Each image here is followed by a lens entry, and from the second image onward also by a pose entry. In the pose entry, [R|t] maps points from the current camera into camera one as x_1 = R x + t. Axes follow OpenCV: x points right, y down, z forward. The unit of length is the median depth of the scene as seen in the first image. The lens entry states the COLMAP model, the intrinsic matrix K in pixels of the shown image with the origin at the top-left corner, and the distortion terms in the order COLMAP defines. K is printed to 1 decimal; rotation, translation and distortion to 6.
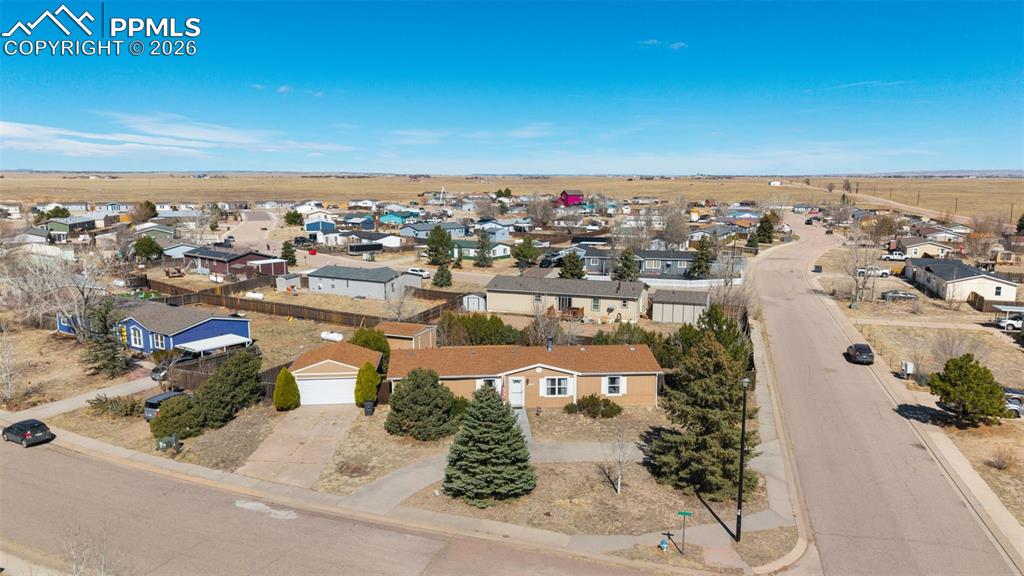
lens RADIAL K [[655.5, 0, 512.0], [0, 655.5, 288.0], [0, 0, 1]] dist [0.005061, 0.000957]
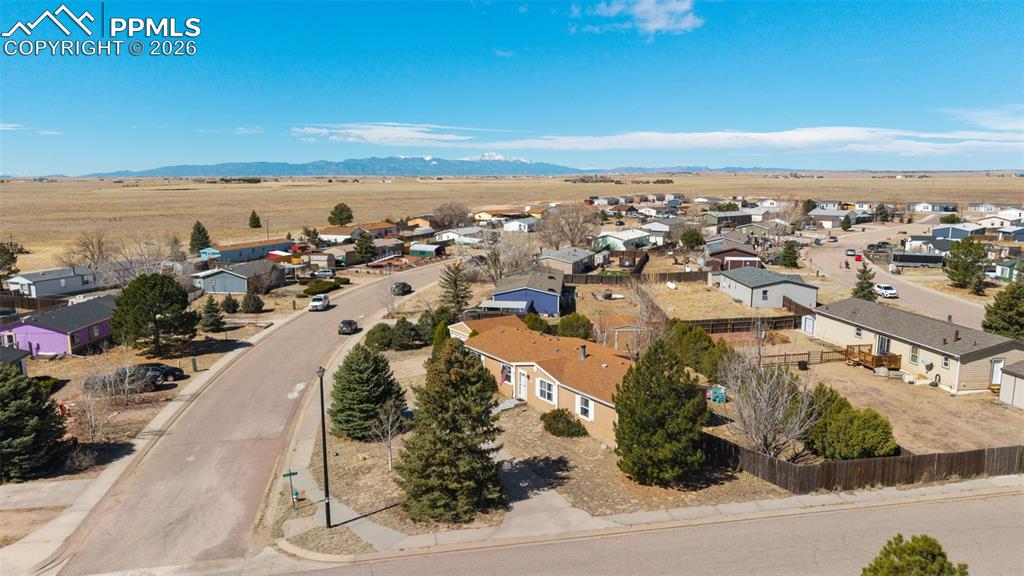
lens RADIAL K [[655.5, 0, 512.0], [0, 655.5, 288.0], [0, 0, 1]] dist [0.005061, 0.000957]
pose [[0.505044, 0.140906, -0.851514, 0.832026], [-0.140063, 0.986887, 0.080234, -0.069502], [0.851653, 0.078744, 0.518156, 0.429722]]
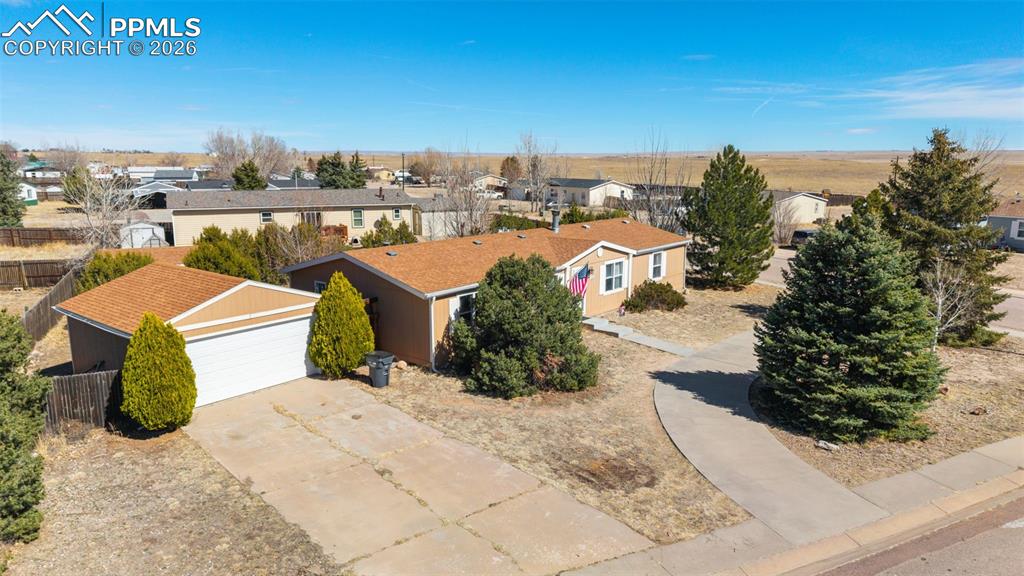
lens RADIAL K [[655.5, 0, 512.0], [0, 655.5, 288.0], [0, 0, 1]] dist [0.005061, 0.000957]
pose [[0.708893, -0.134131, 0.692445, -0.444905], [0.101927, 0.990927, 0.087600, 0.092488], [-0.697912, 0.008479, 0.716133, 0.589841]]
